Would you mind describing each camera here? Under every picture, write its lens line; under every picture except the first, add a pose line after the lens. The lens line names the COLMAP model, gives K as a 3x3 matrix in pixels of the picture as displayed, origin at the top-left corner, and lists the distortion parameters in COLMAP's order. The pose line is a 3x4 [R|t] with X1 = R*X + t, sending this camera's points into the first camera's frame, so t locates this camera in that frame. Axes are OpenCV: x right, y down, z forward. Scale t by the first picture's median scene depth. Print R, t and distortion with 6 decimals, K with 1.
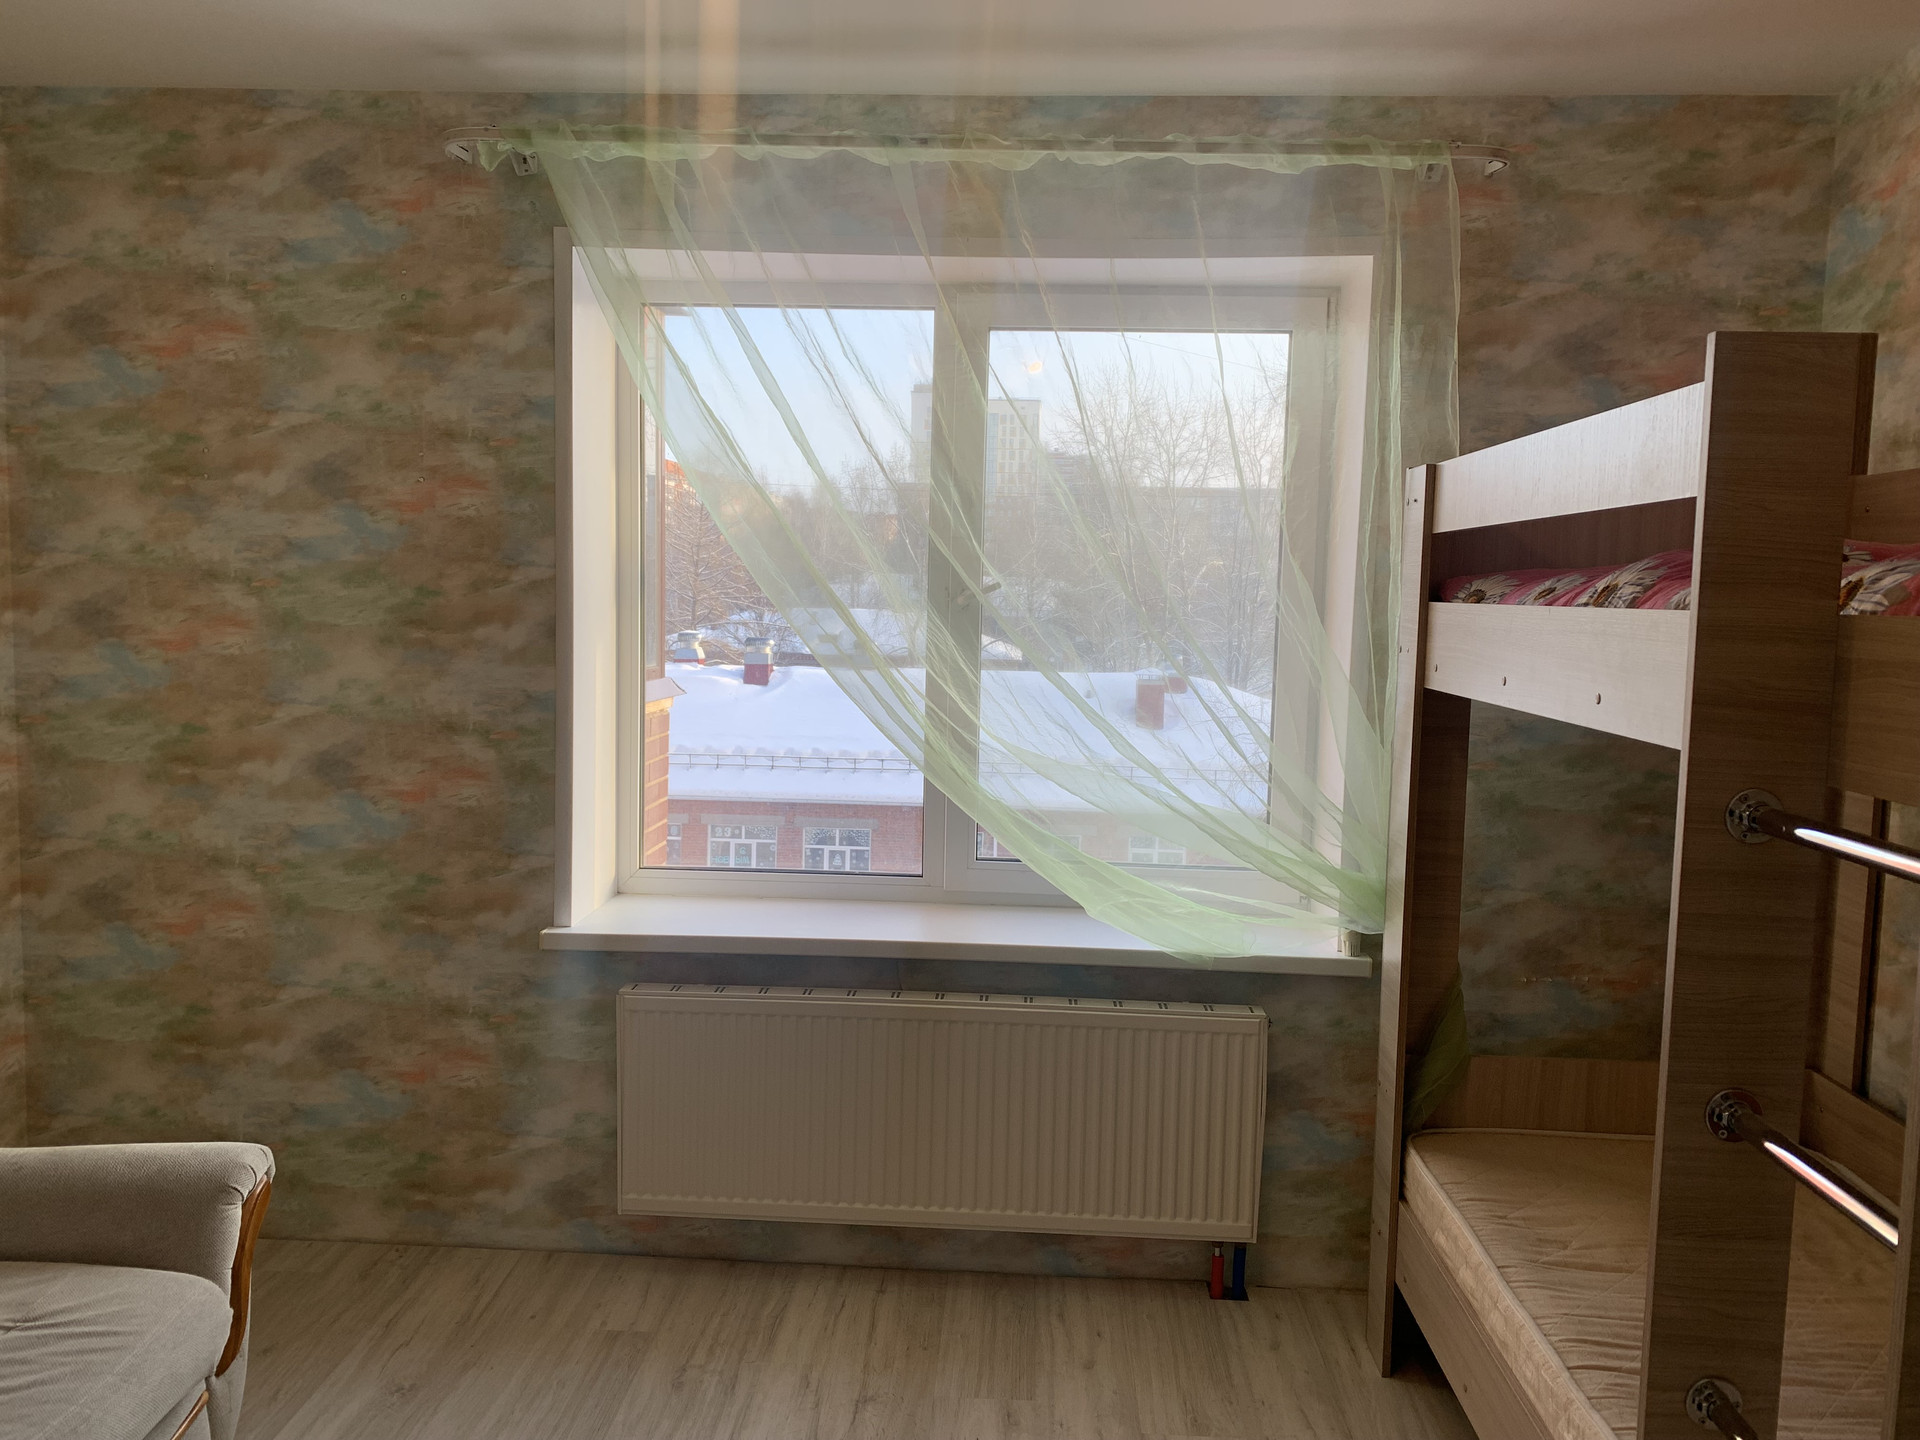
lens RADIAL K [[1458.9, 0, 961.6], [0, 1458.9, 804.0], [0, 0, 1]] dist [0.004600, 0.000846]
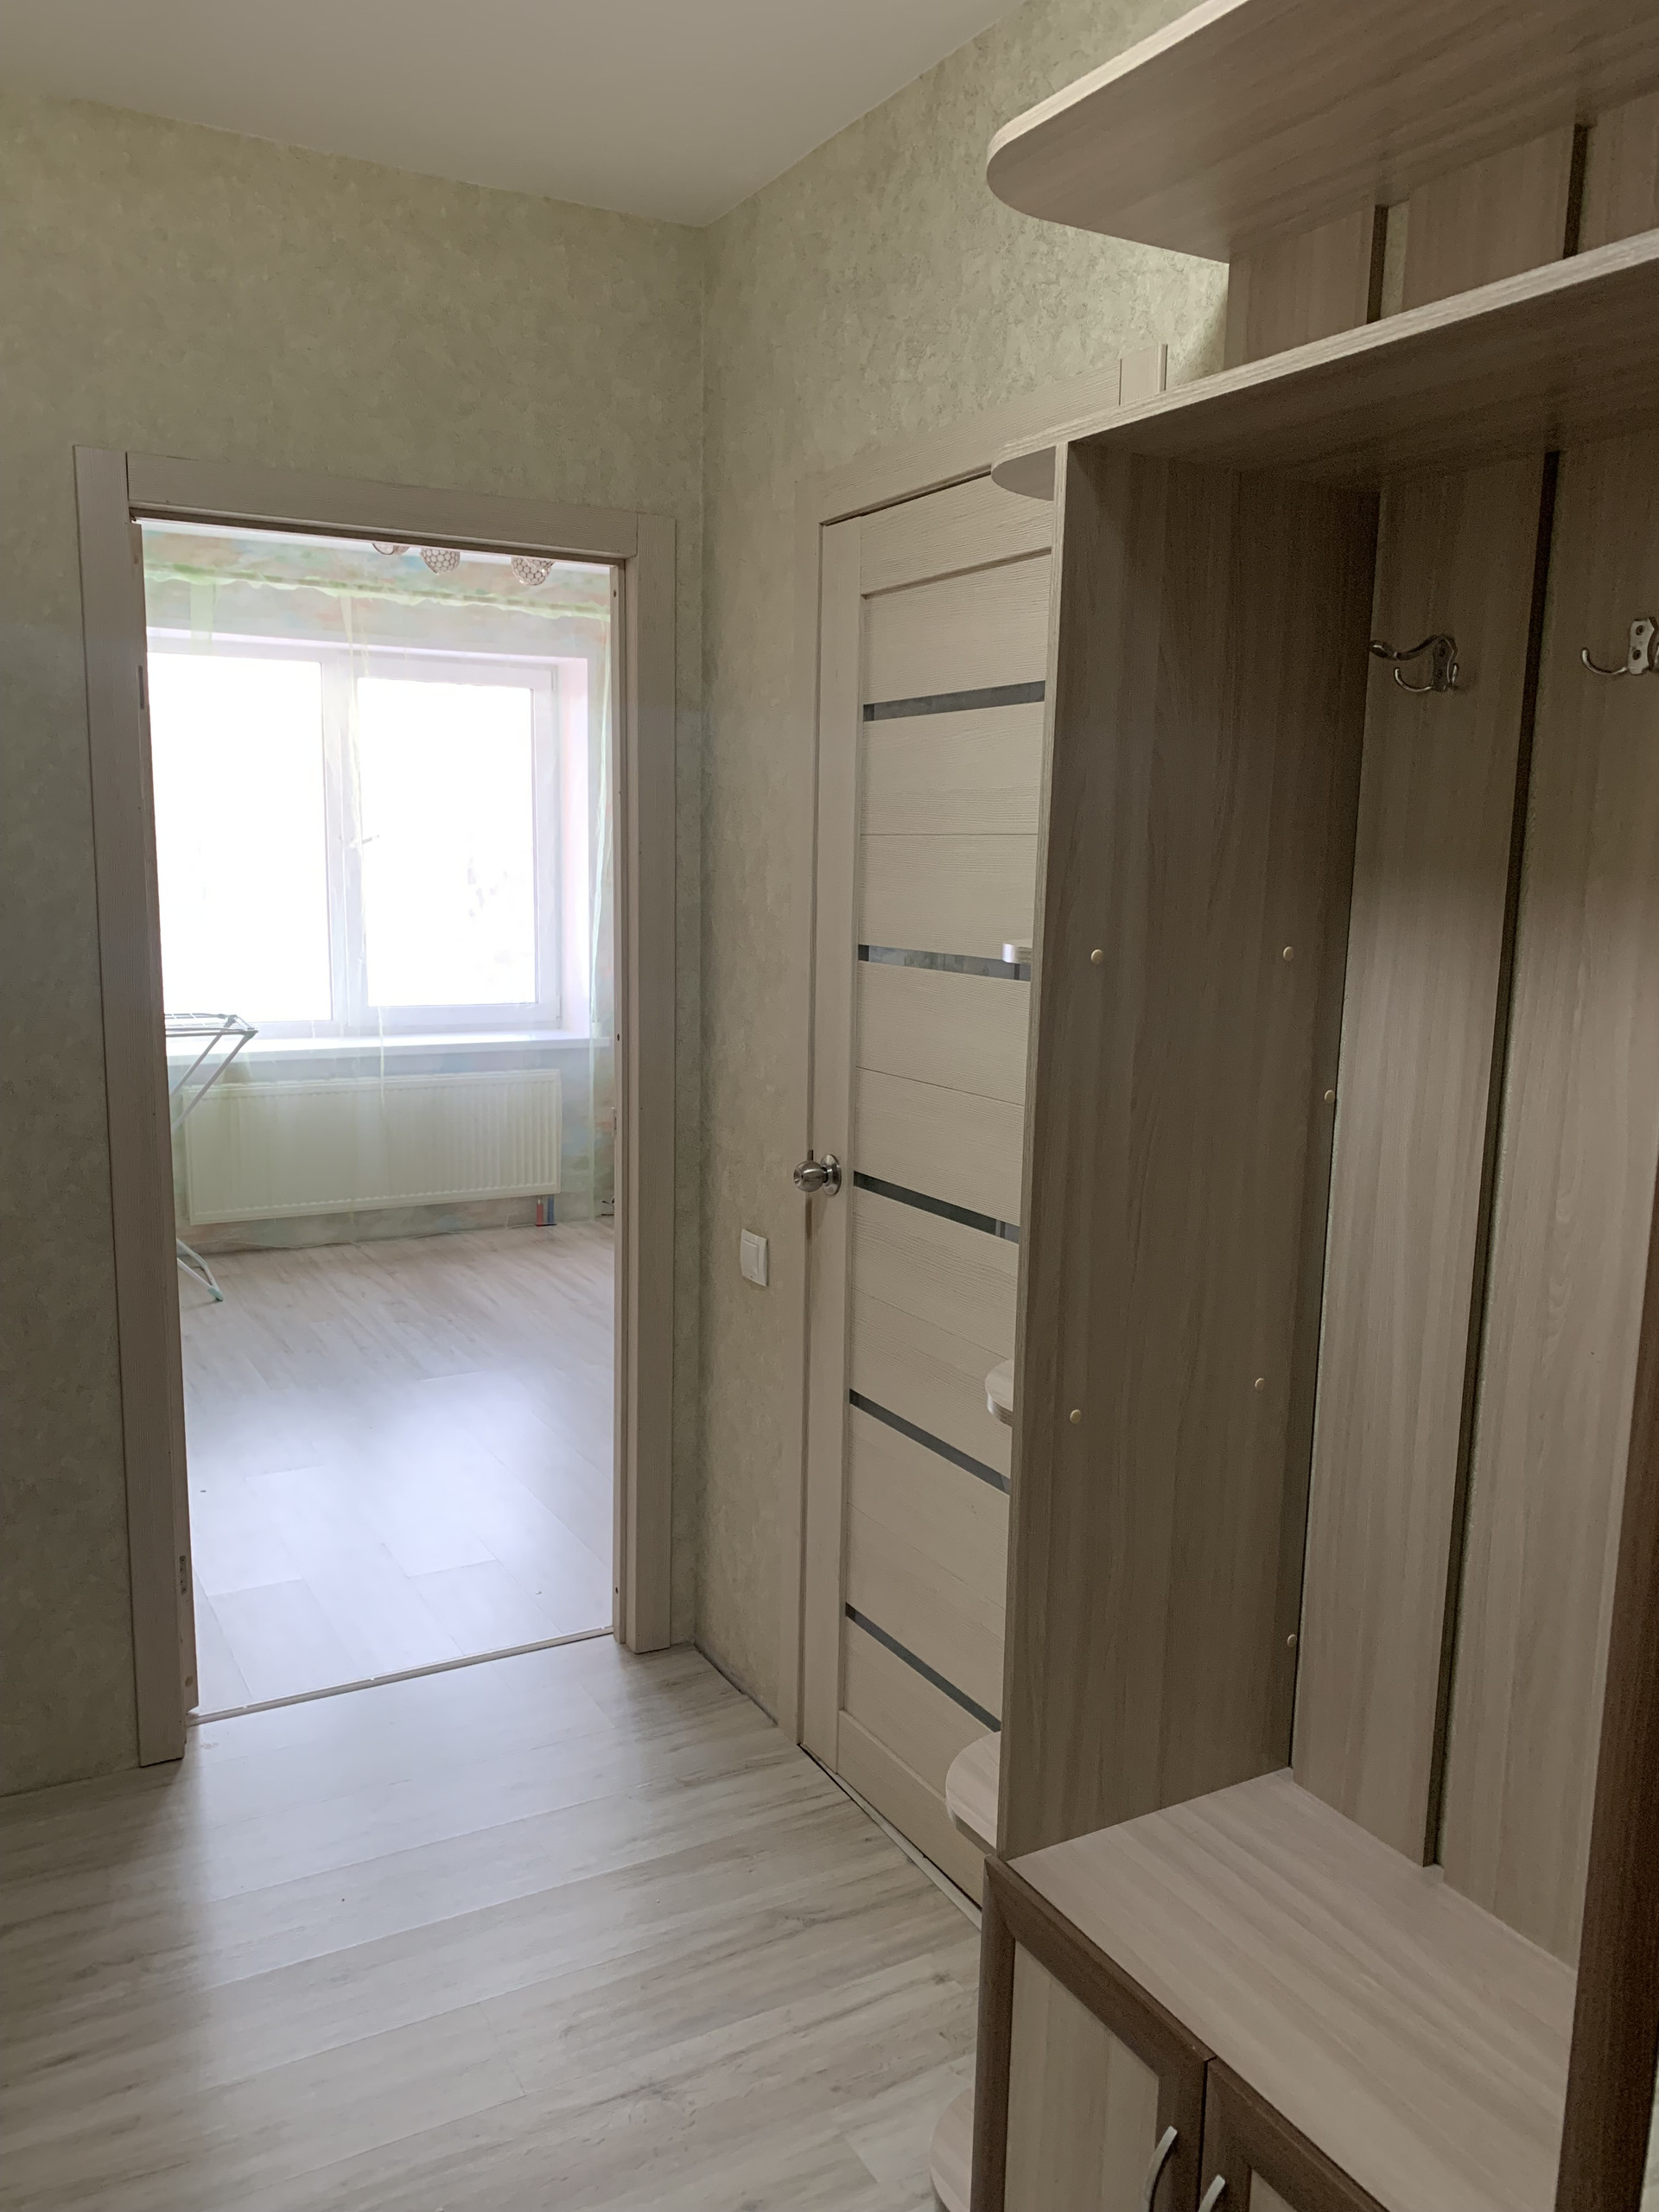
lens RADIAL K [[1680.8, 0, 829.5], [0, 1680.8, 1106.0], [0, 0, 1]] dist [0.004600, 0.000846]
pose [[0.857984, -0.080890, 0.507267, -0.080321], [0.051690, 0.996107, 0.071414, 0.007983], [-0.511069, -0.035051, 0.858825, -0.138956]]
